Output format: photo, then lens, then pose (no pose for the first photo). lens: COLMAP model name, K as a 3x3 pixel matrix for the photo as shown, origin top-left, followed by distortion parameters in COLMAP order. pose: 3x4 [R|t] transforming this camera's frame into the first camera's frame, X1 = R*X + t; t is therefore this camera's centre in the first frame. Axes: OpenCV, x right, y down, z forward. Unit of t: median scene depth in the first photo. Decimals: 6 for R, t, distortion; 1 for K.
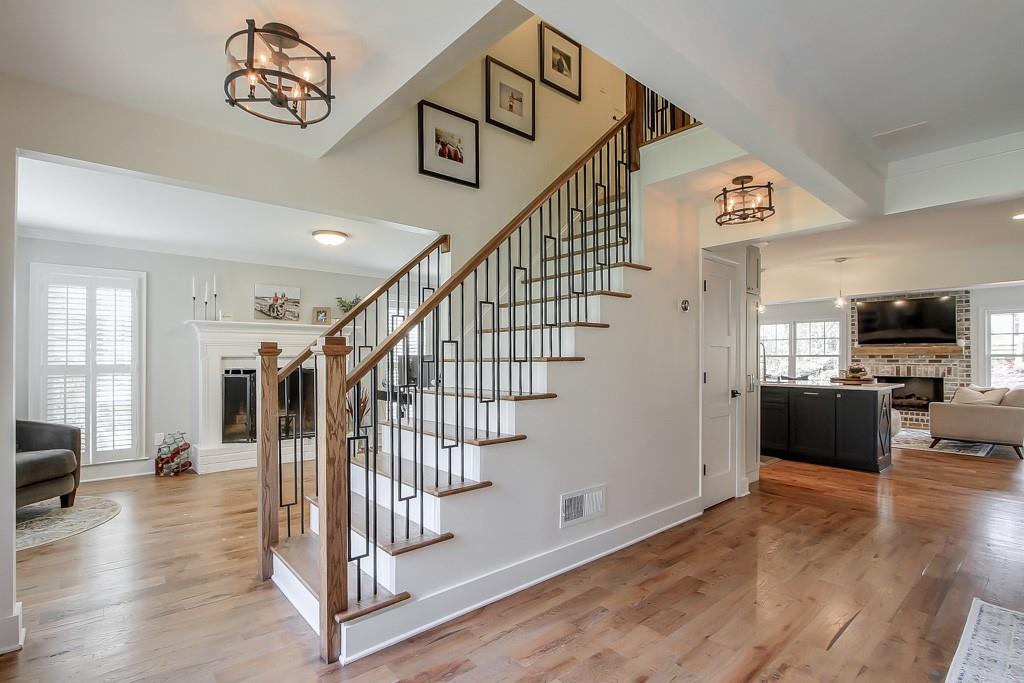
lens RADIAL K [[472.7, 0, 454.5], [0, 472.7, 353.7], [0, 0, 1]] dist [-0.008833, 0.000961]
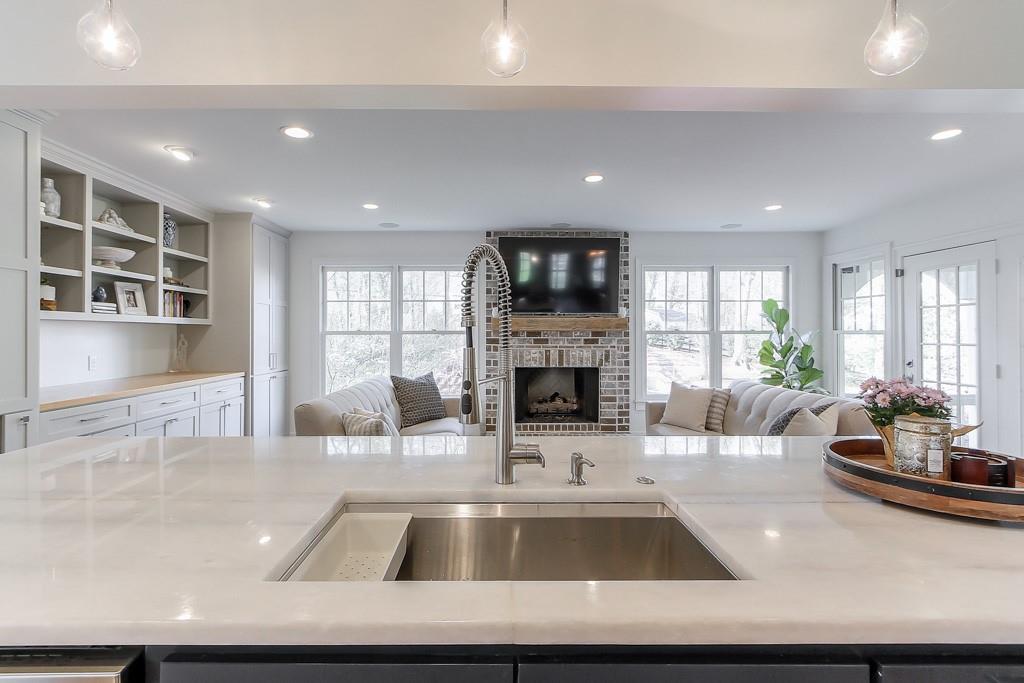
lens RADIAL K [[472.7, 0, 492.0], [0, 472.7, 331.7], [0, 0, 1]] dist [-0.008833, 0.000961]
pose [[0.584745, -0.003354, 0.811210, 0.431562], [-0.006451, 0.999941, 0.008785, -0.001479], [-0.811192, -0.010370, 0.584688, 0.731734]]
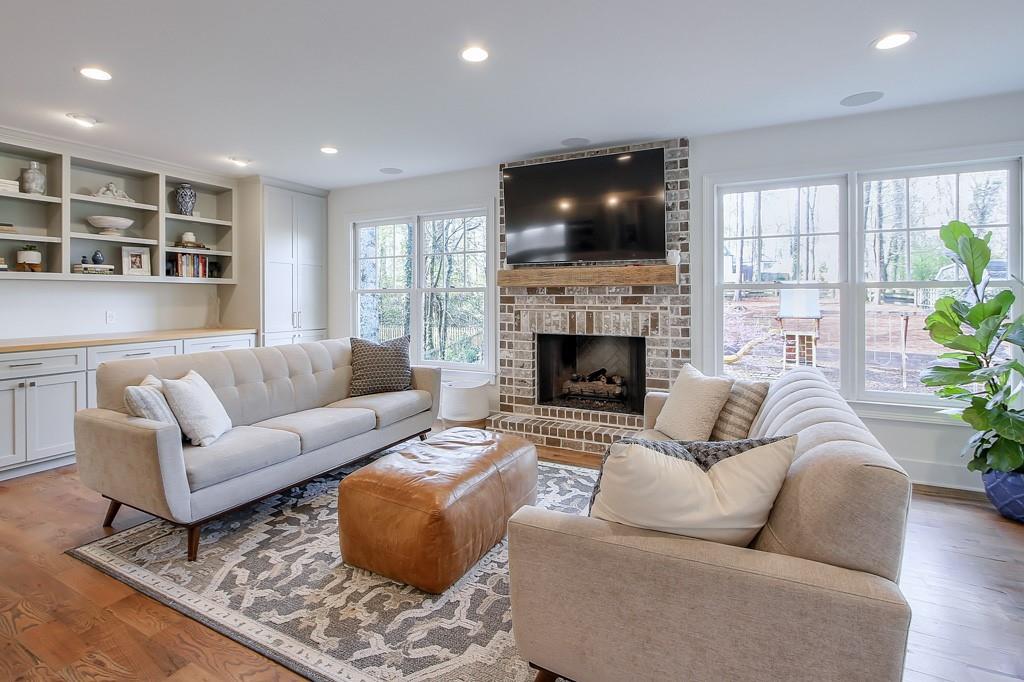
lens RADIAL K [[472.7, 0, 519.4], [0, 472.7, 297.1], [0, 0, 1]] dist [-0.008833, 0.000961]
pose [[0.895622, -0.009945, 0.444706, 0.723607], [0.004411, 0.999899, 0.013477, 0.006583], [-0.444795, -0.010109, 0.895575, 0.640171]]
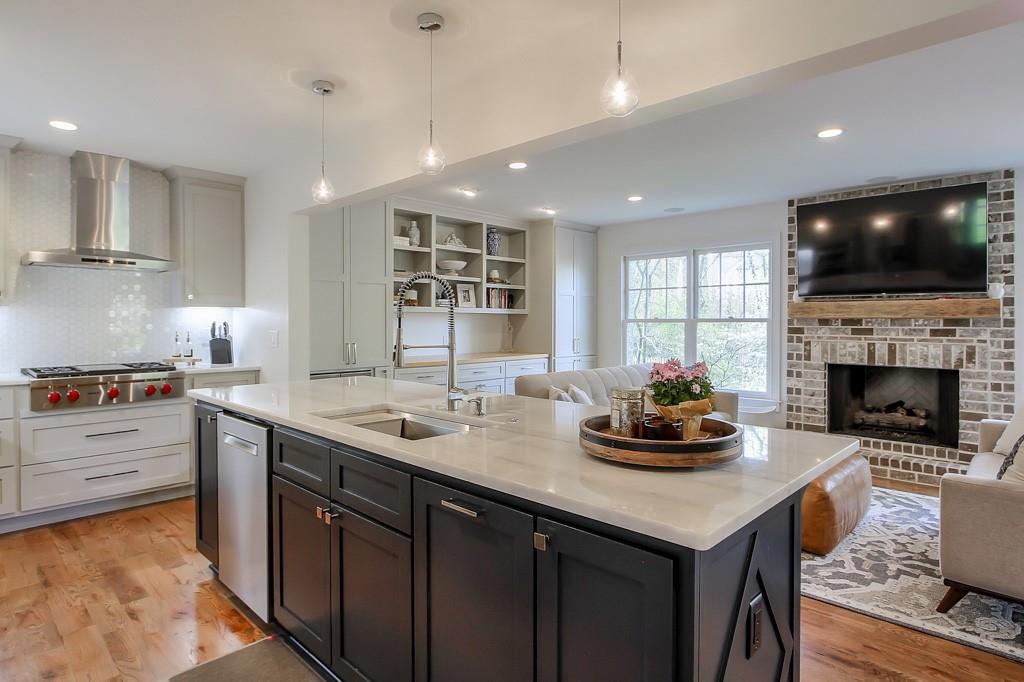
lens RADIAL K [[564.4, 0, 526.7], [0, 564.4, 323.9], [0, 0, 1]] dist [-0.007283, 0.001080]
pose [[0.983916, -0.005714, 0.178540, 0.534508], [0.002593, 0.999840, 0.017708, -0.002766], [-0.178612, -0.016960, 0.983773, 0.539061]]
